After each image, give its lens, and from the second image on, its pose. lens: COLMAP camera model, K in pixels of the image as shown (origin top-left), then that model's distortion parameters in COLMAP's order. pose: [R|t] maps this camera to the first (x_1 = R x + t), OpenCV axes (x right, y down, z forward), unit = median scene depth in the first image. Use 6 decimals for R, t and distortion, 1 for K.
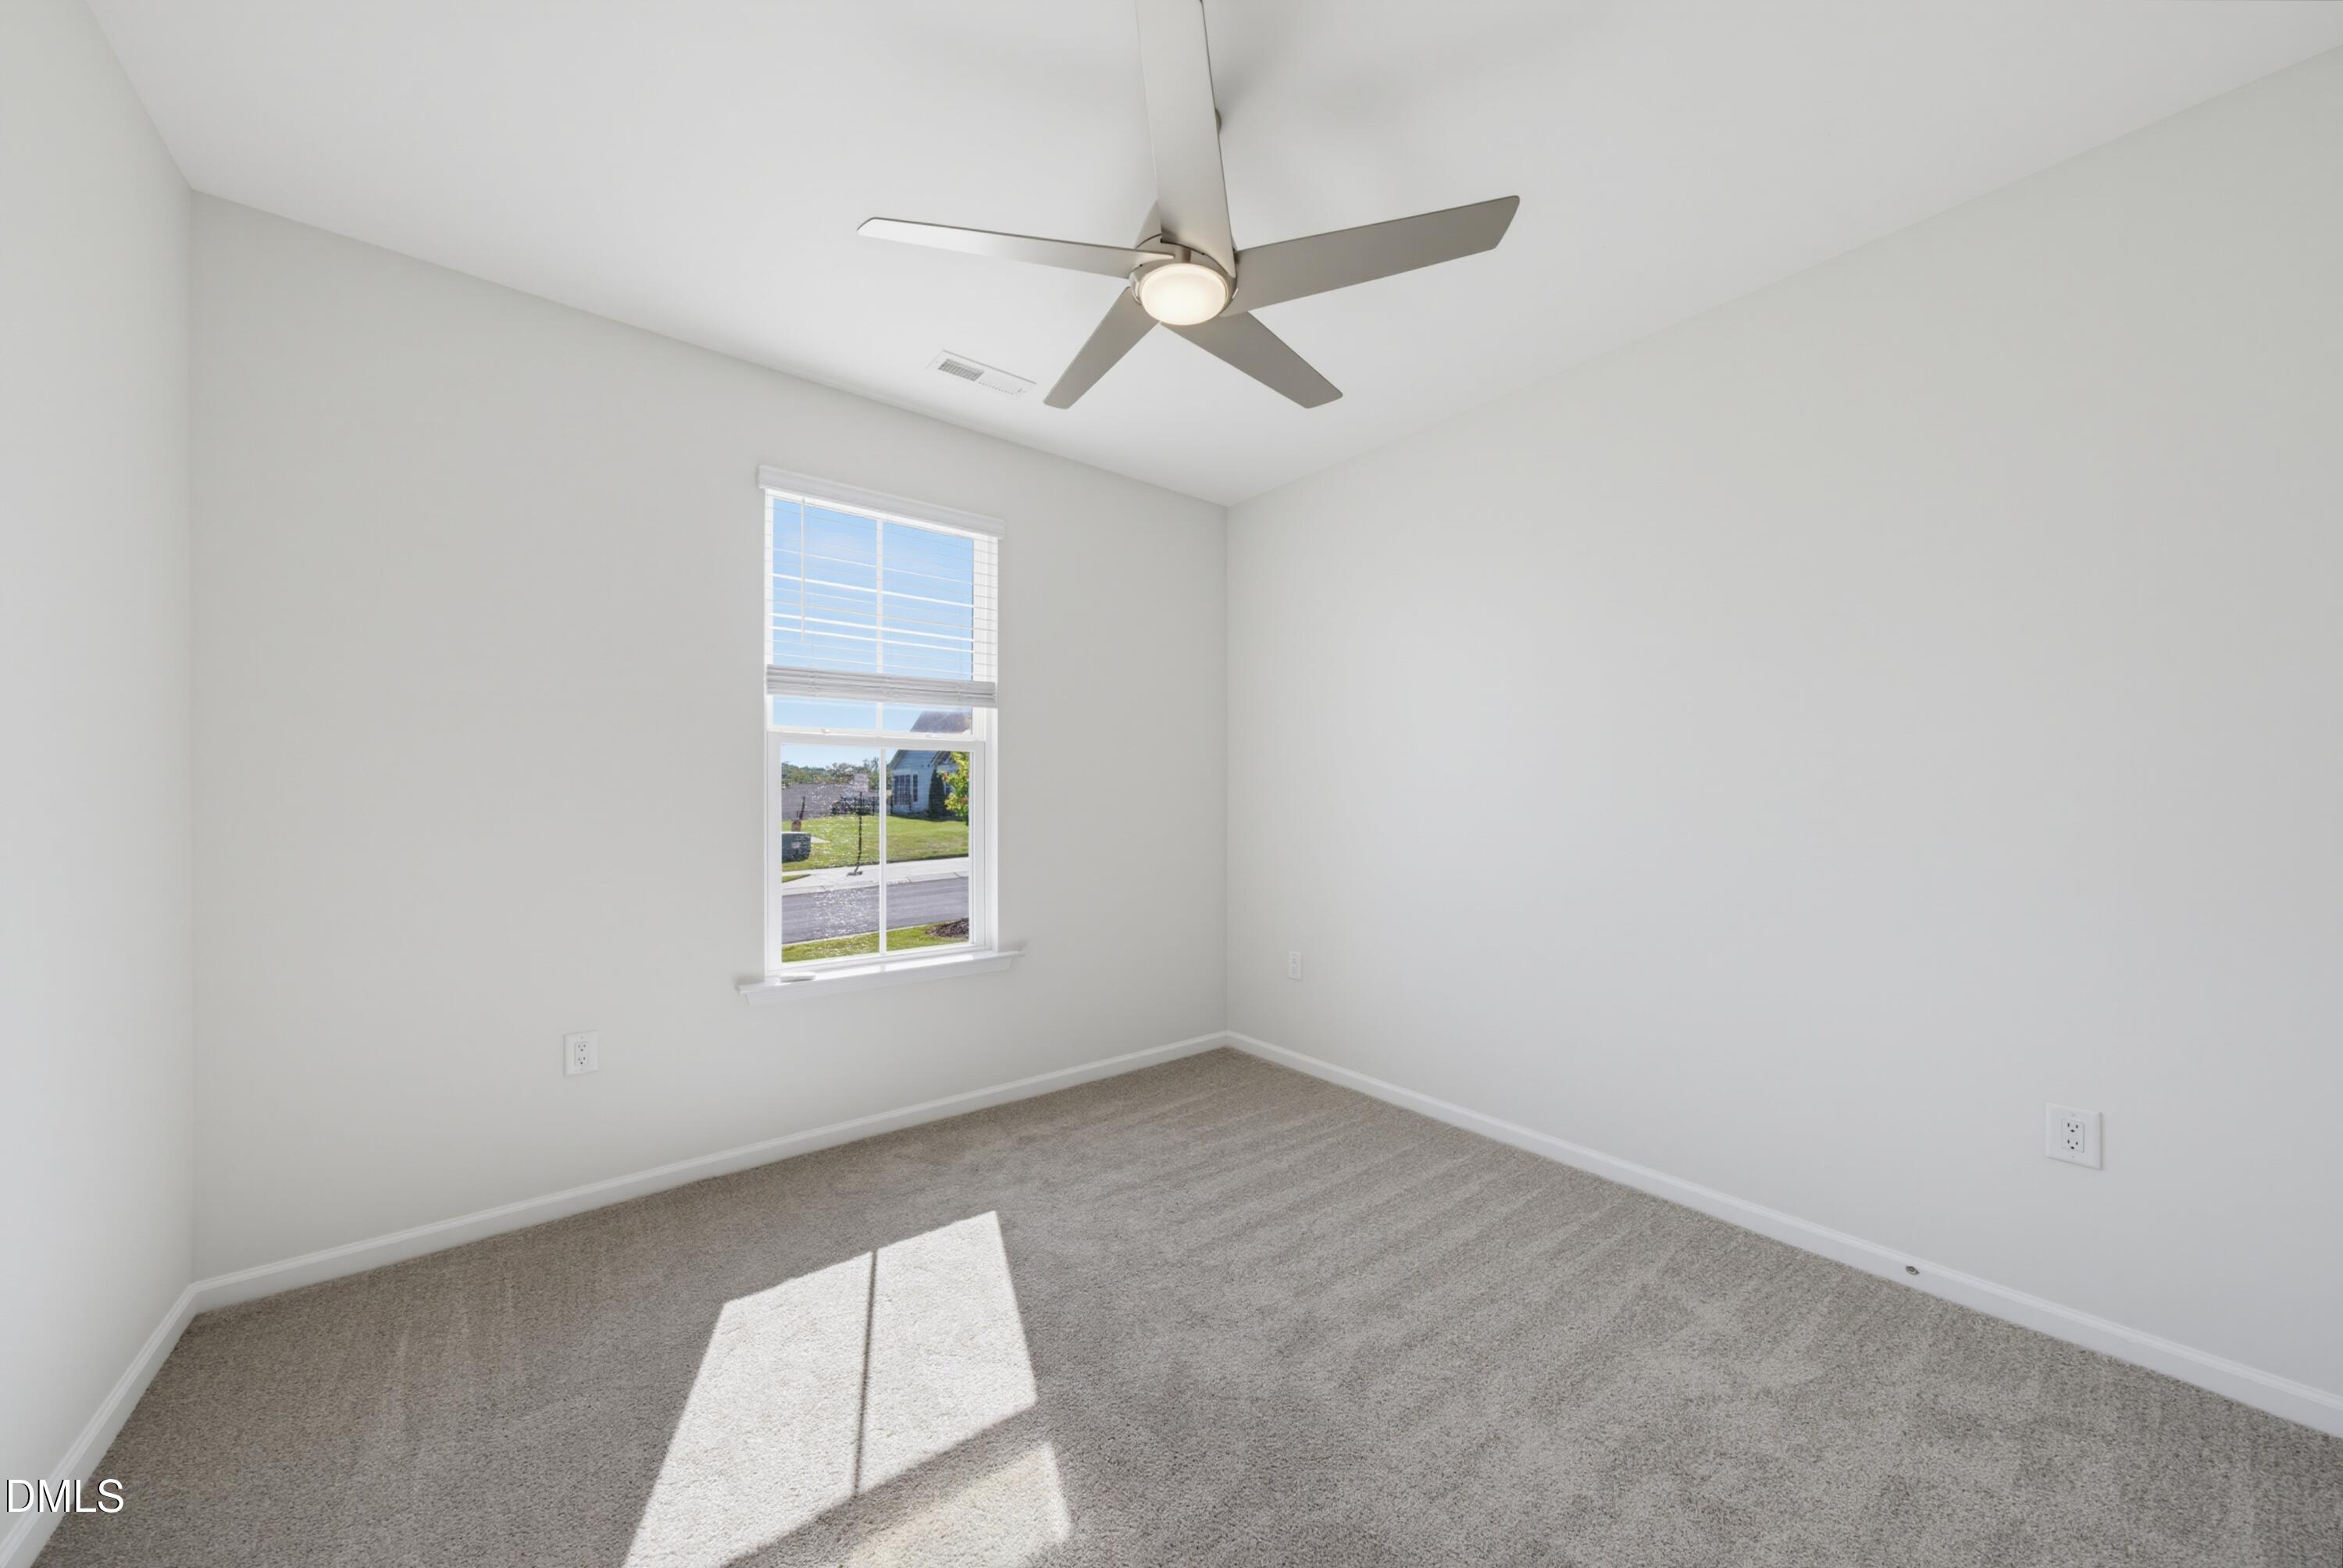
lens RADIAL K [[822.9, 0, 1163.3], [0, 822.9, 772.5], [0, 0, 1]] dist [-0.001001, 0.000231]
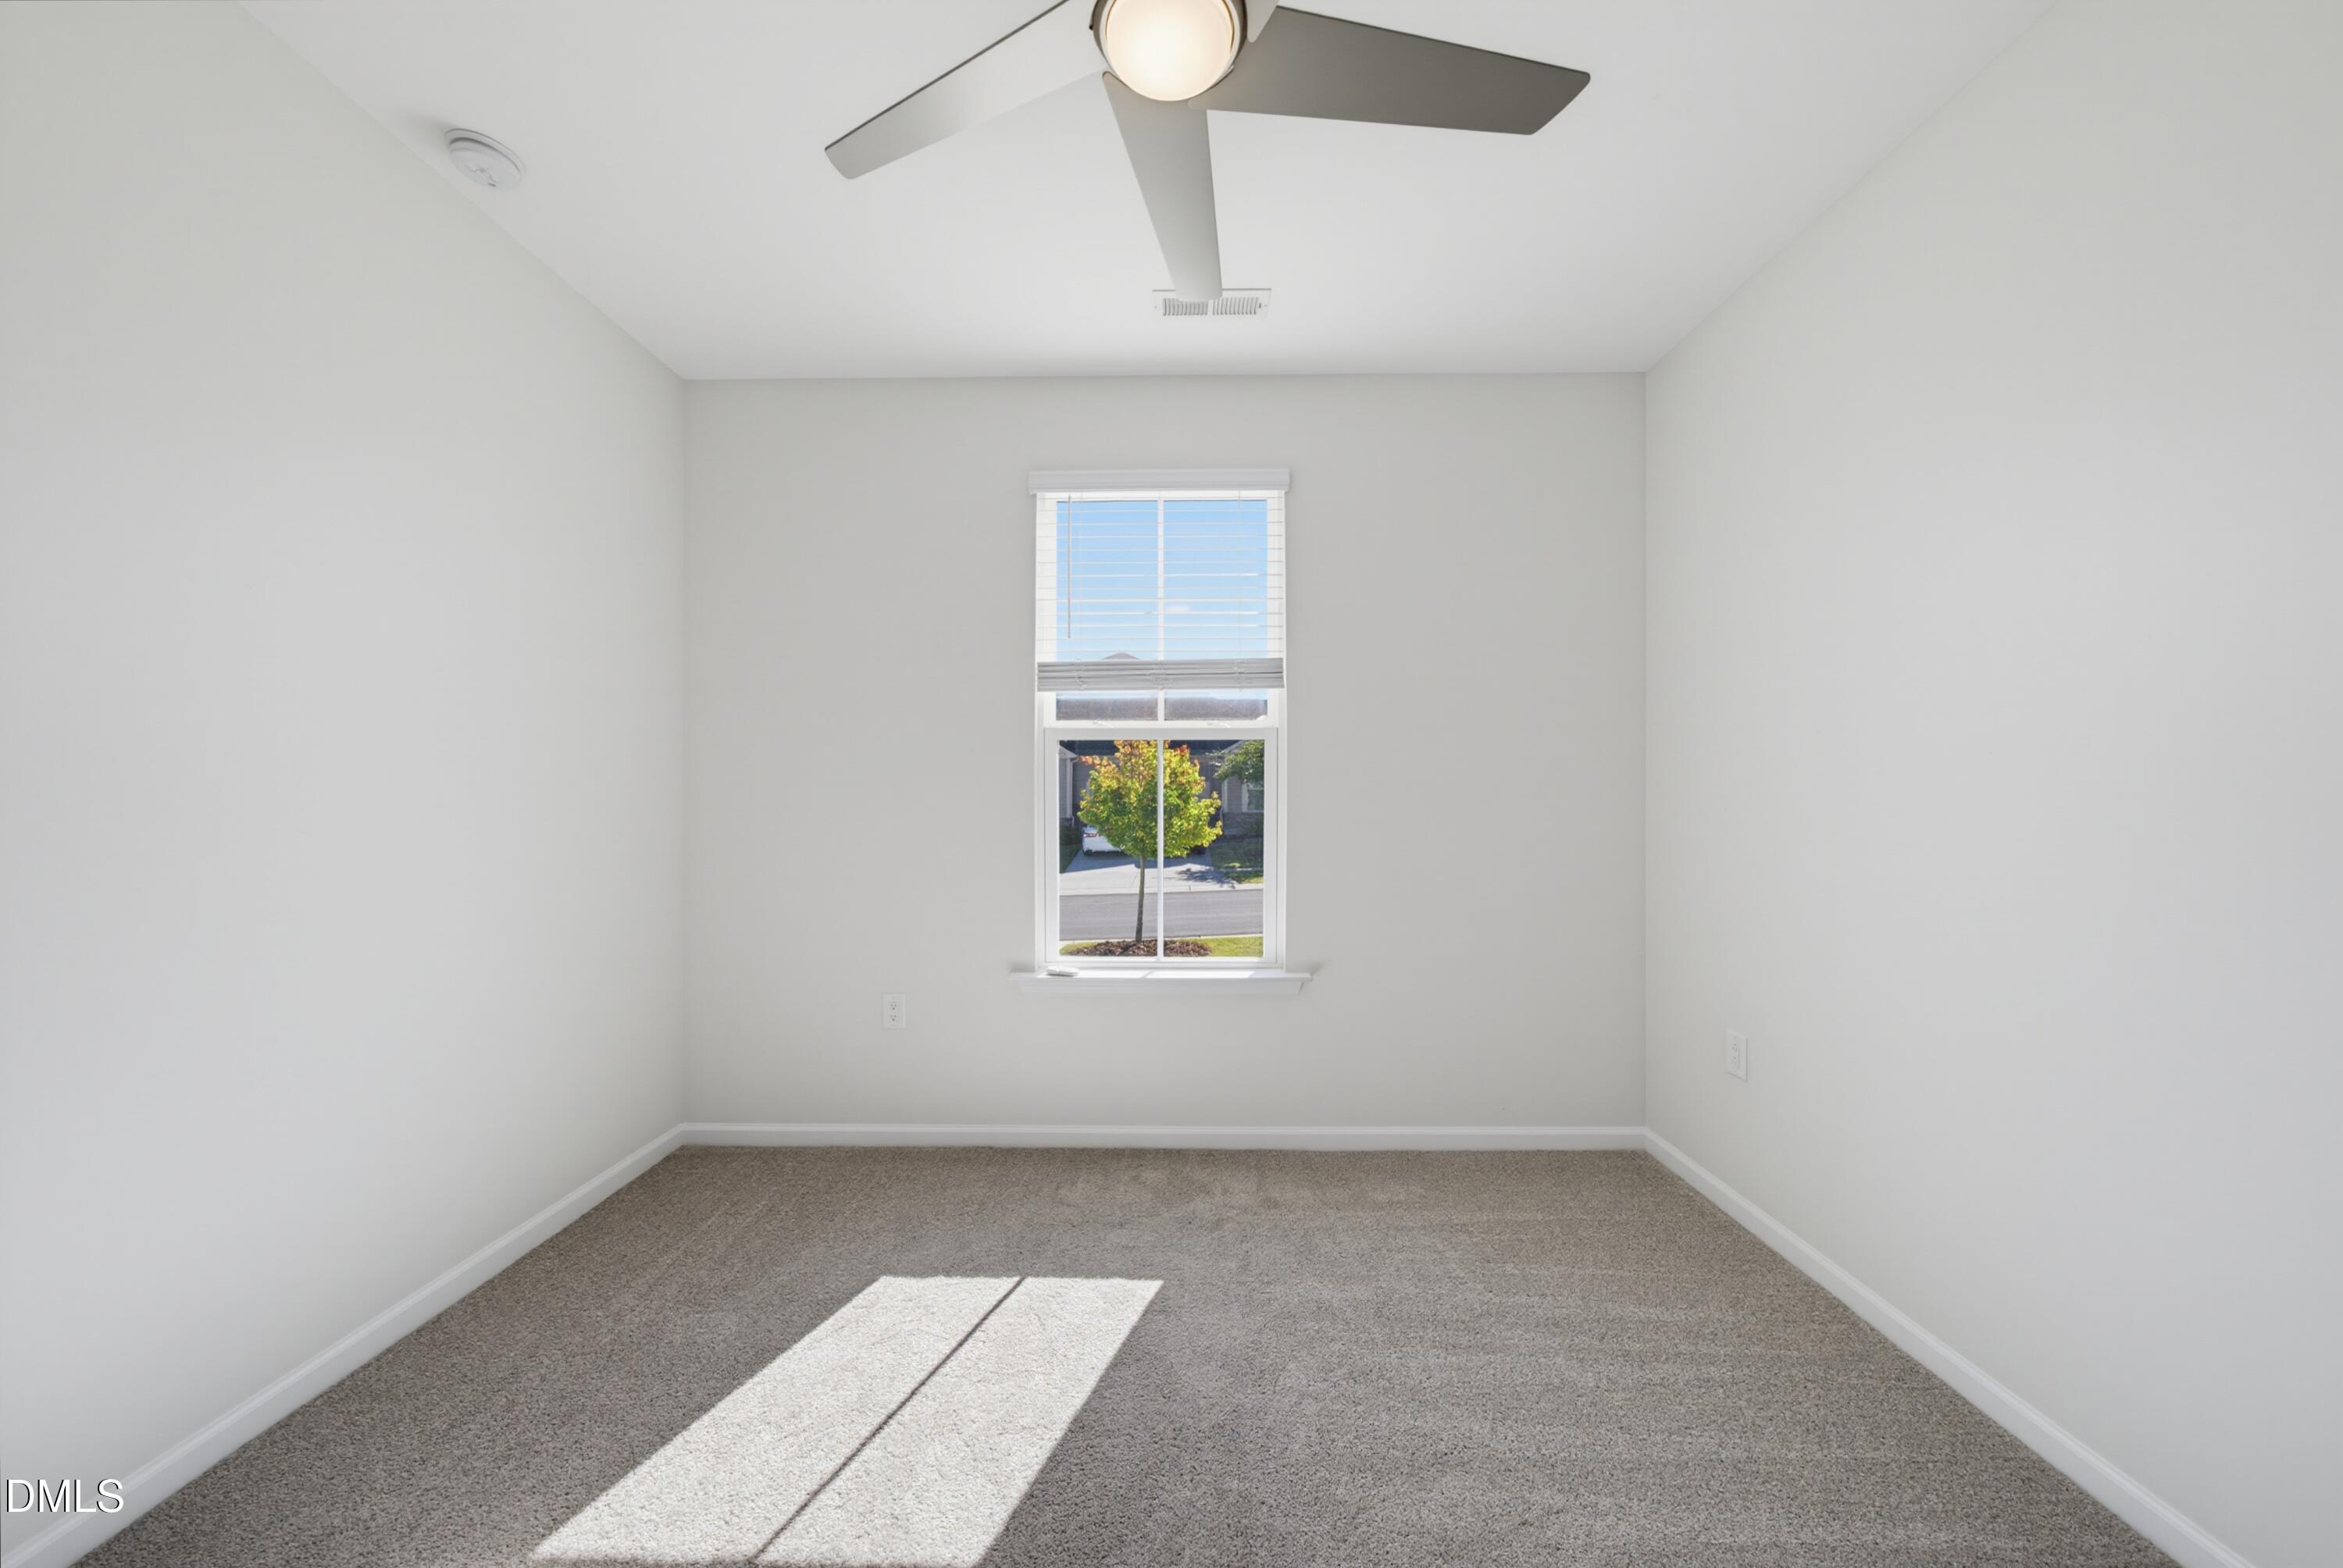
lens RADIAL K [[809.2, 0, 1164.2], [0, 809.2, 776.6], [0, 0, 1]] dist [-0.043213, 0.025893]
pose [[0.770844, -0.015920, -0.636825, 0.271926], [0.020185, 0.999796, -0.000561, 0.014255], [0.636704, -0.012422, 0.771008, 0.315111]]
